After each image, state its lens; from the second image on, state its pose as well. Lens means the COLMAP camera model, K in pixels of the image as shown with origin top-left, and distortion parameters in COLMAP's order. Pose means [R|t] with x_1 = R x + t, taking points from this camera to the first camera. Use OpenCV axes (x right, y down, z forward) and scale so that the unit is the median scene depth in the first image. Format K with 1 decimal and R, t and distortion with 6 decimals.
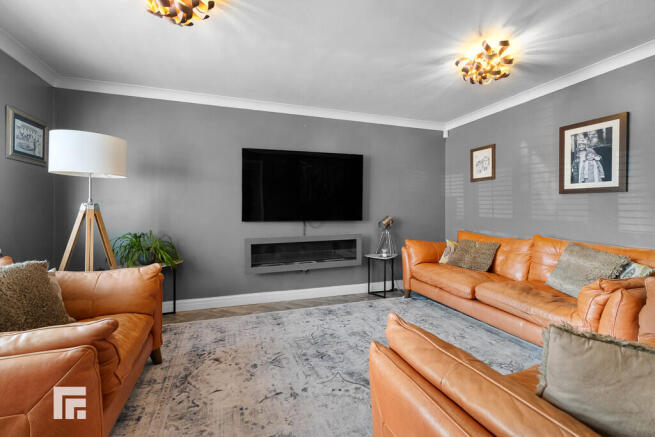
lens RADIAL K [[288.2, 0, 327.1], [0, 288.2, 213.7], [0, 0, 1]] dist [-0.005767, 0.001024]
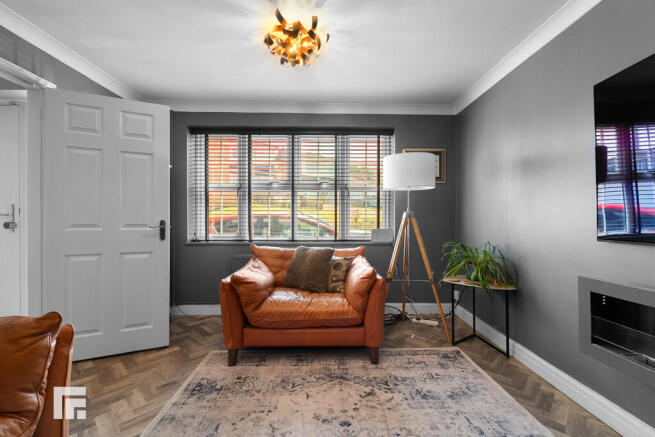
lens RADIAL K [[288.2, 0, 326.9], [0, 288.2, 217.5], [0, 0, 1]] dist [-0.005767, 0.001024]
pose [[-0.323787, -0.003055, -0.946125, 0.437360], [-0.007666, 0.999970, -0.000605, -0.010229], [0.946099, 0.007057, -0.323801, 1.092274]]
